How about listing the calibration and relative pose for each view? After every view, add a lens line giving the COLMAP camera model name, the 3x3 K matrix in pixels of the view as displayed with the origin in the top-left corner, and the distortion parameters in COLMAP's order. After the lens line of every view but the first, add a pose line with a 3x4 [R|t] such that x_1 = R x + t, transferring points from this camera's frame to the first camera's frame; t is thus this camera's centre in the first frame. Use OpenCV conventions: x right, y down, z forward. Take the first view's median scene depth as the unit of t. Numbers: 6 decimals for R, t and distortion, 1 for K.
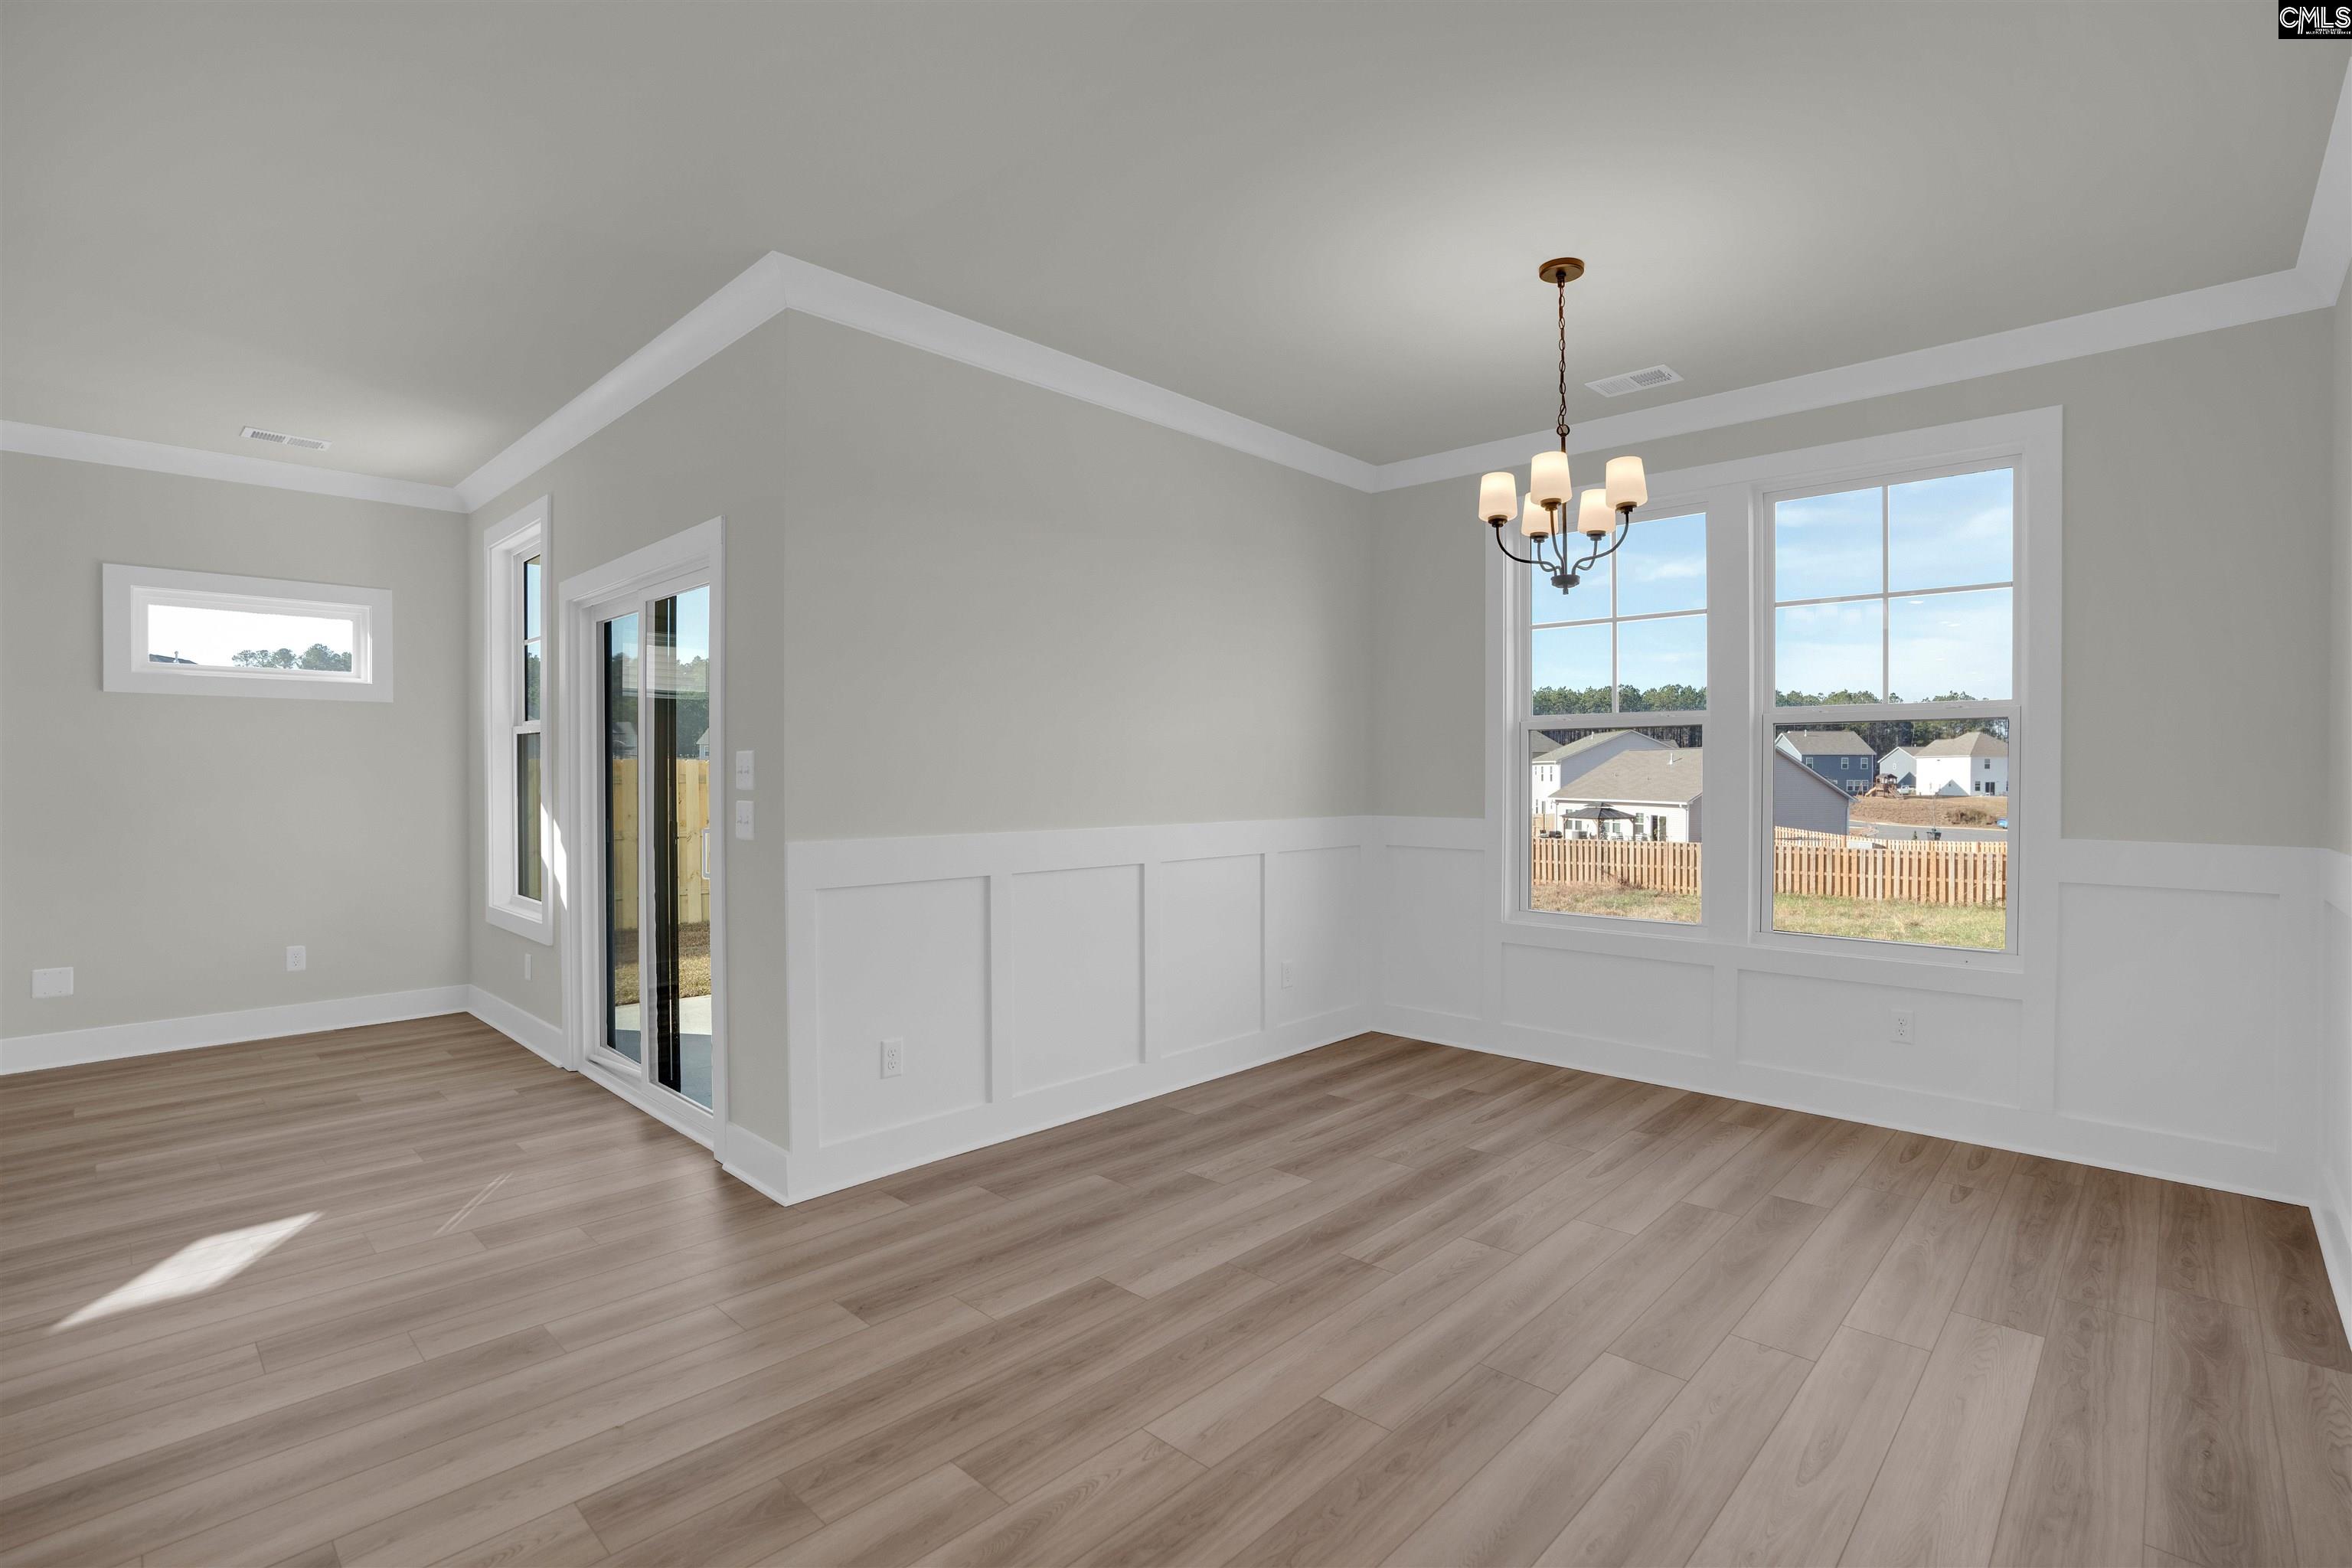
lens RADIAL K [[1068.1, 0, 1168.9], [0, 1068.1, 772.8], [0, 0, 1]] dist [-0.010163, 0.000244]
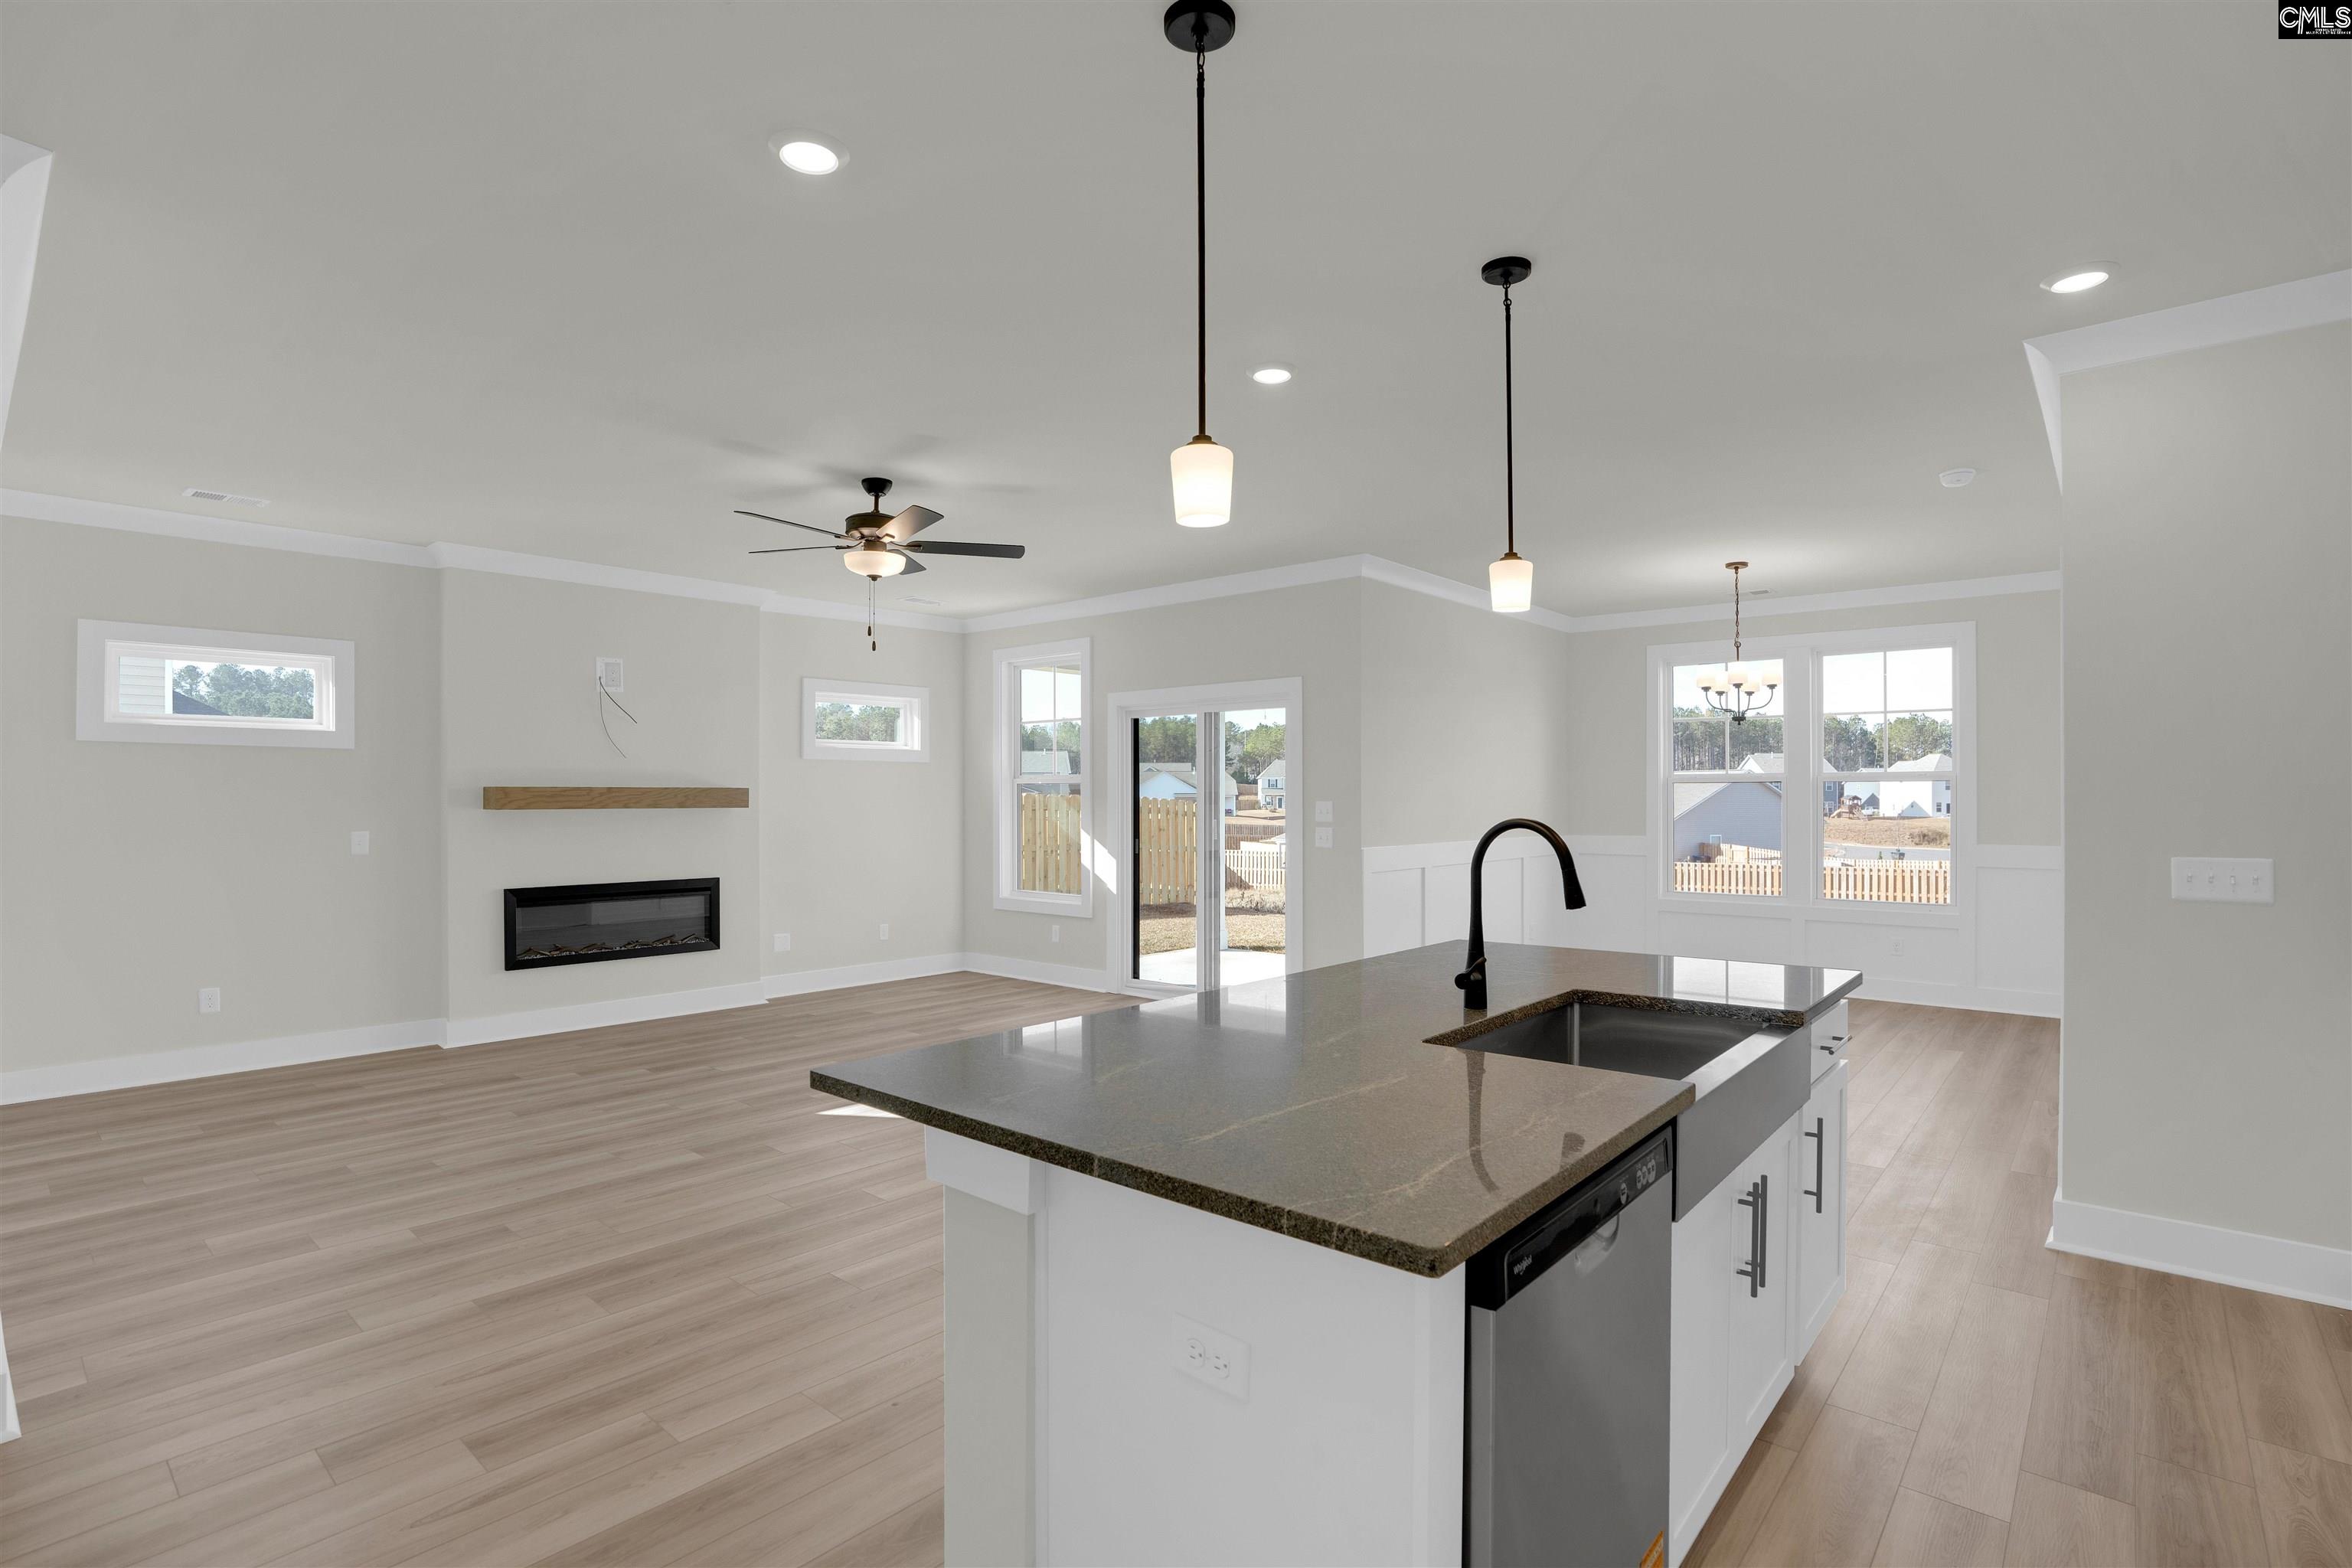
lens RADIAL K [[1148.0, 0, 1176.0], [0, 1148.0, 784.0], [0, 0, 1]] dist [-0.004141, 0.000178]
pose [[0.997978, -0.002257, 0.063519, -0.079417], [0.002869, 0.999950, -0.009550, -0.003196], [-0.063495, 0.009713, 0.997935, -0.105494]]
